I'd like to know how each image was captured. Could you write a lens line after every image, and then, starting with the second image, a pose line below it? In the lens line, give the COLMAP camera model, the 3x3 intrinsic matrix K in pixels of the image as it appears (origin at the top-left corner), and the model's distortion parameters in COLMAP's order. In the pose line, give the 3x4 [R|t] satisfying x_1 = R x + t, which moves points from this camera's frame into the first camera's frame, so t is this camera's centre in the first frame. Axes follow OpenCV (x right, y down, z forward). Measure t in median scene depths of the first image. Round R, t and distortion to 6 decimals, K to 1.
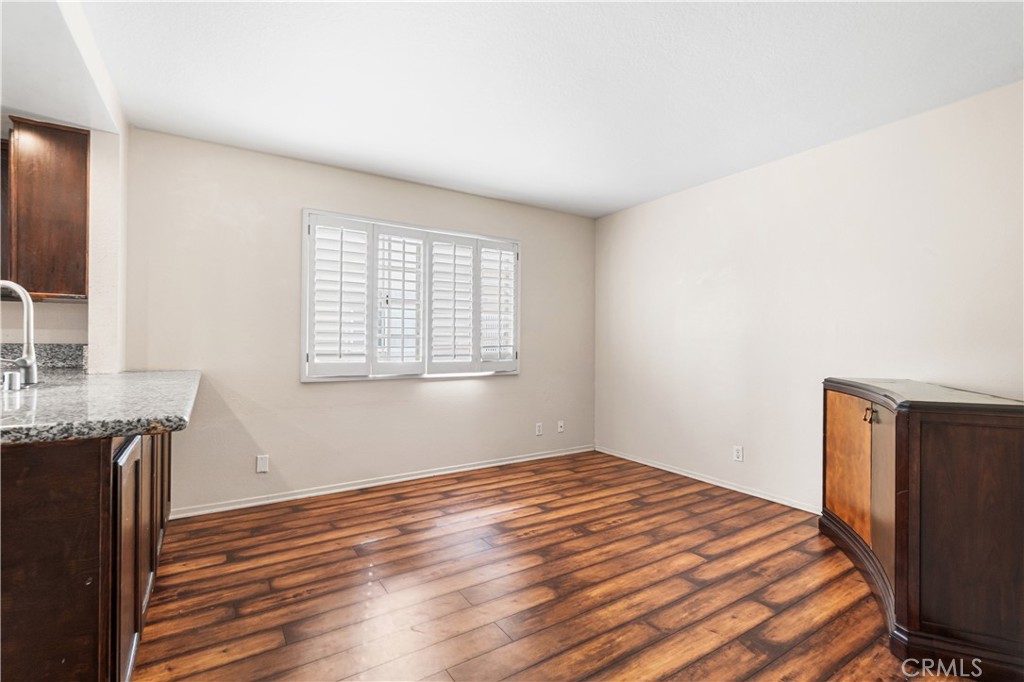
lens RADIAL K [[447.7, 0, 506.6], [0, 447.7, 340.3], [0, 0, 1]] dist [0.007643, -0.002568]
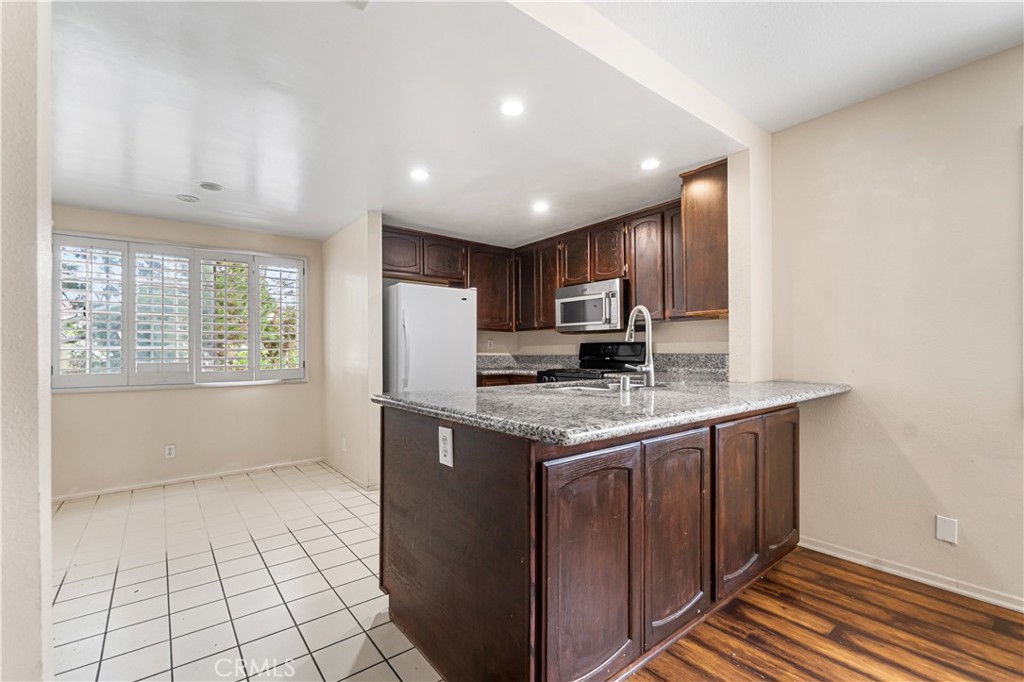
lens RADIAL K [[447.7, 0, 513.6], [0, 447.7, 343.5], [0, 0, 1]] dist [0.007643, -0.002568]
pose [[0.096000, -0.023545, -0.995103, 0.101681], [0.012175, 0.999673, -0.022479, 0.000827], [0.995307, -0.009957, 0.096256, 0.365701]]
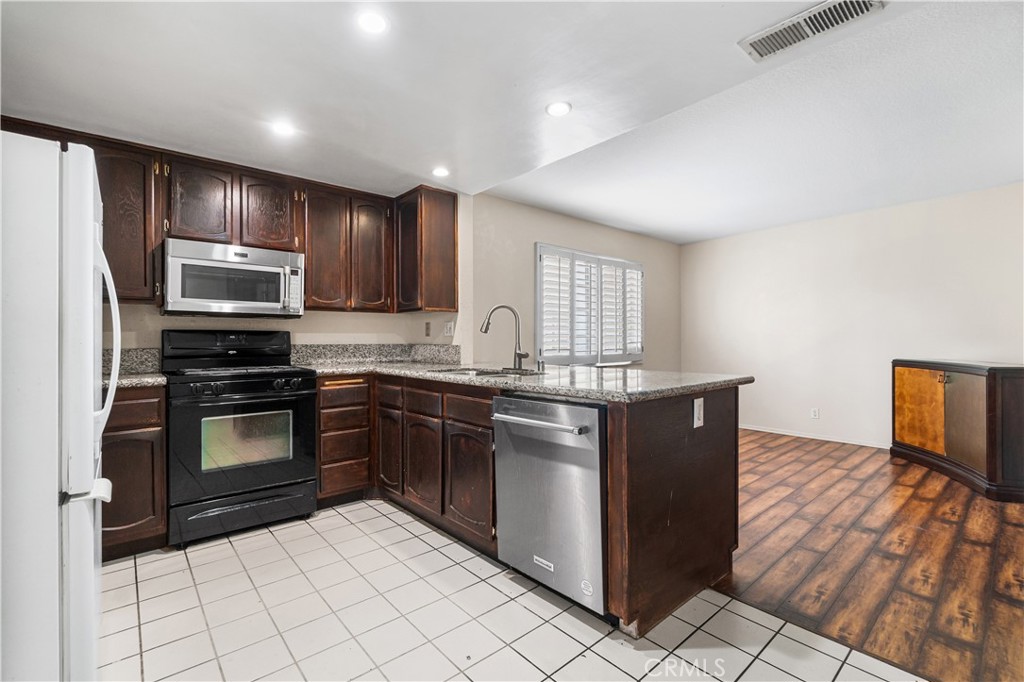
lens RADIAL K [[447.7, 0, 473.8], [0, 447.7, 343.4], [0, 0, 1]] dist [0.007643, -0.002568]
pose [[0.991611, -0.013172, 0.128586, -0.999188], [0.011847, 0.999869, 0.011061, -0.006193], [-0.128715, -0.009444, 0.991637, -0.395328]]
